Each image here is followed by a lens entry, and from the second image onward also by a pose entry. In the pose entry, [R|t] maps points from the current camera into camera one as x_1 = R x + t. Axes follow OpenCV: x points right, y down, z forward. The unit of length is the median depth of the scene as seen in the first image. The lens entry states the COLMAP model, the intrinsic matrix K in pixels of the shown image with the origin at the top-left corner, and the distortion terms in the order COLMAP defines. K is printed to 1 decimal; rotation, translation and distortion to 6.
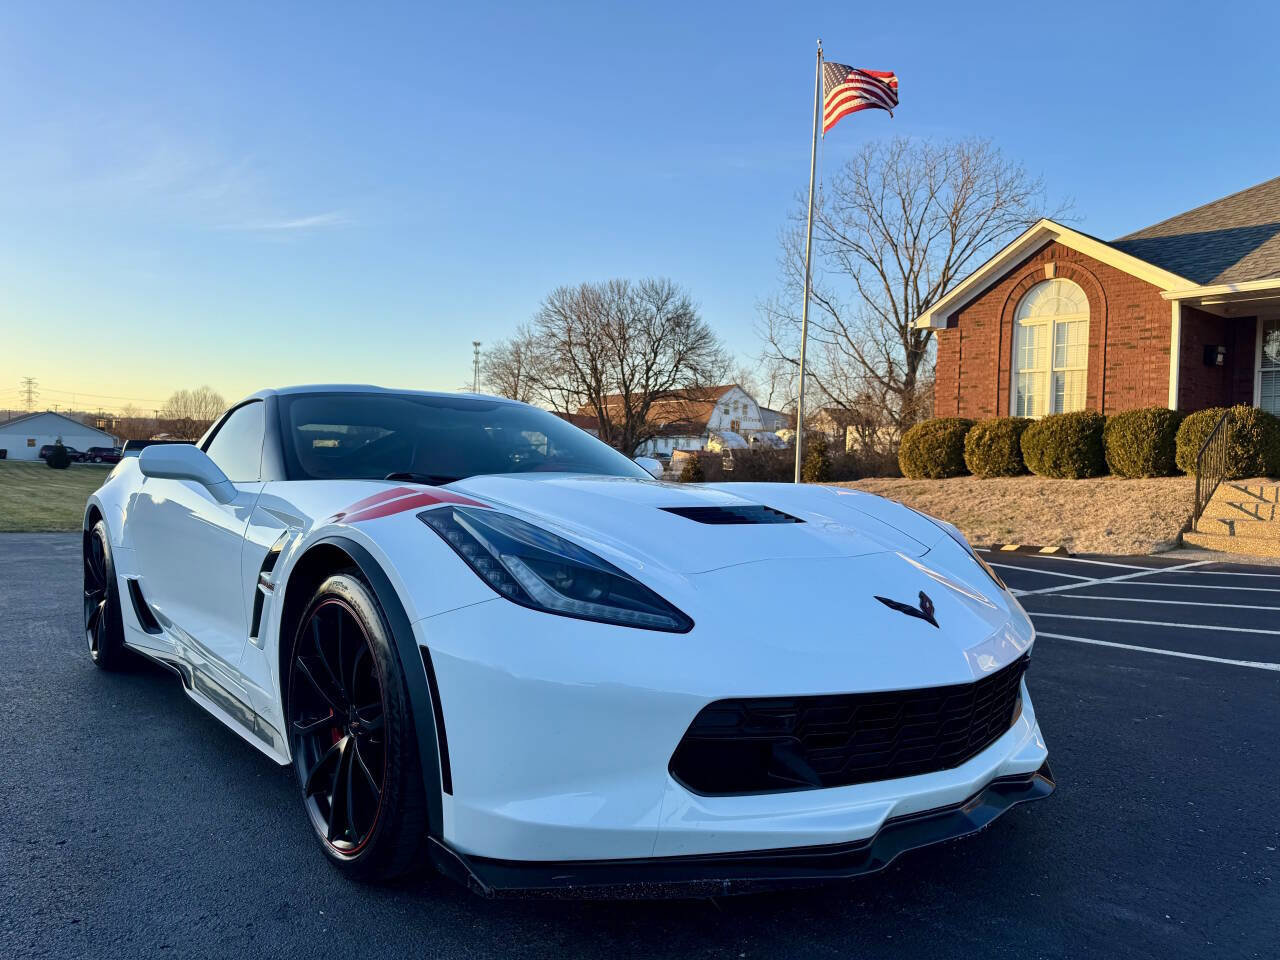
lens RADIAL K [[906.9, 0, 643.5], [0, 906.9, 477.1], [0, 0, 1]] dist [0.026753, -0.029975]
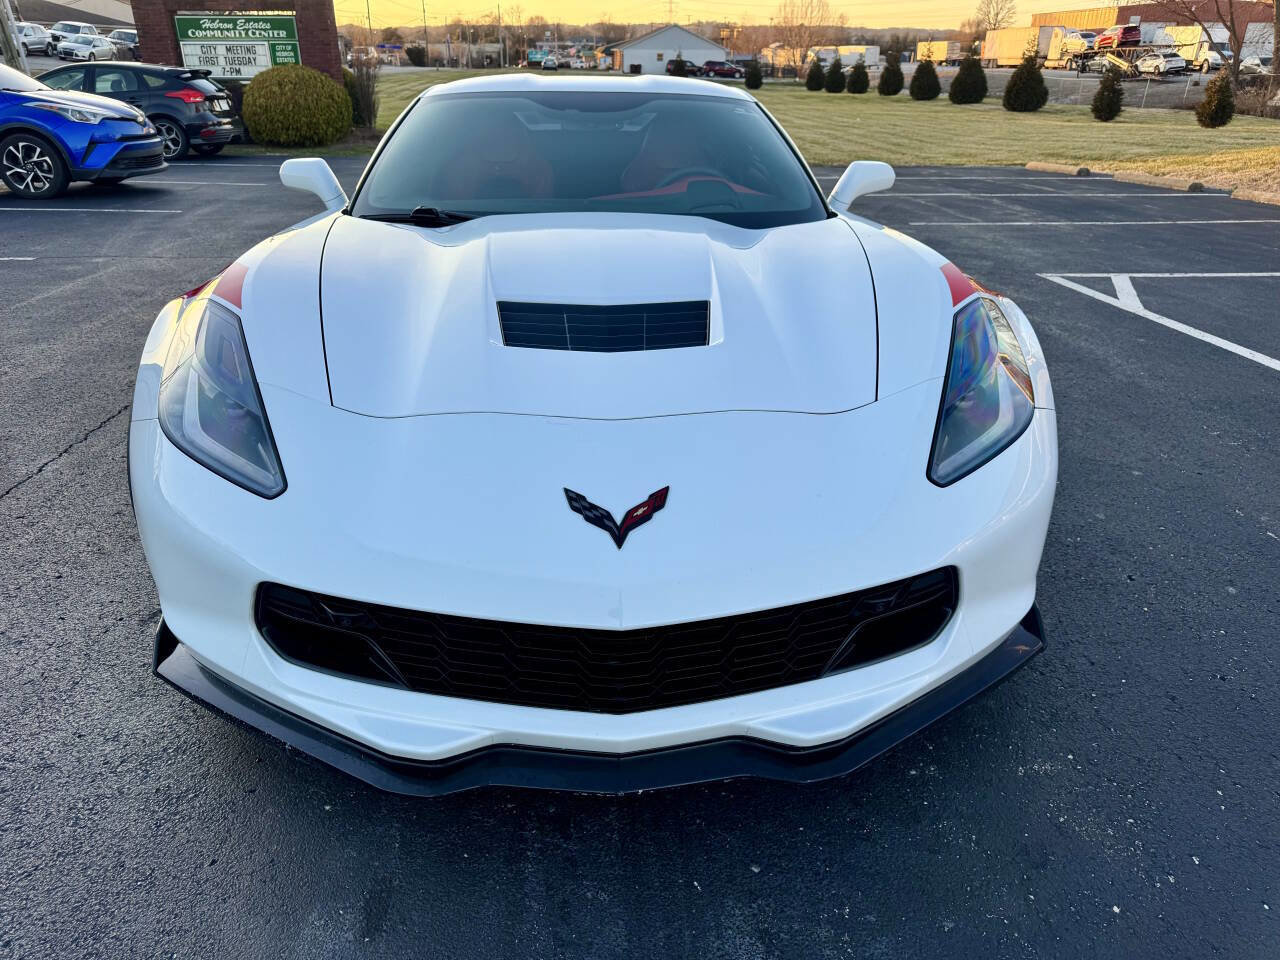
lens RADIAL K [[906.9, 0, 637.4], [0, 906.9, 475.1], [0, 0, 1]] dist [0.026753, -0.029975]
pose [[0.807295, 0.234068, -0.541744, 0.104589], [-0.003685, 0.919962, 0.391991, -0.025501], [0.590137, -0.314456, 0.743543, 0.070713]]
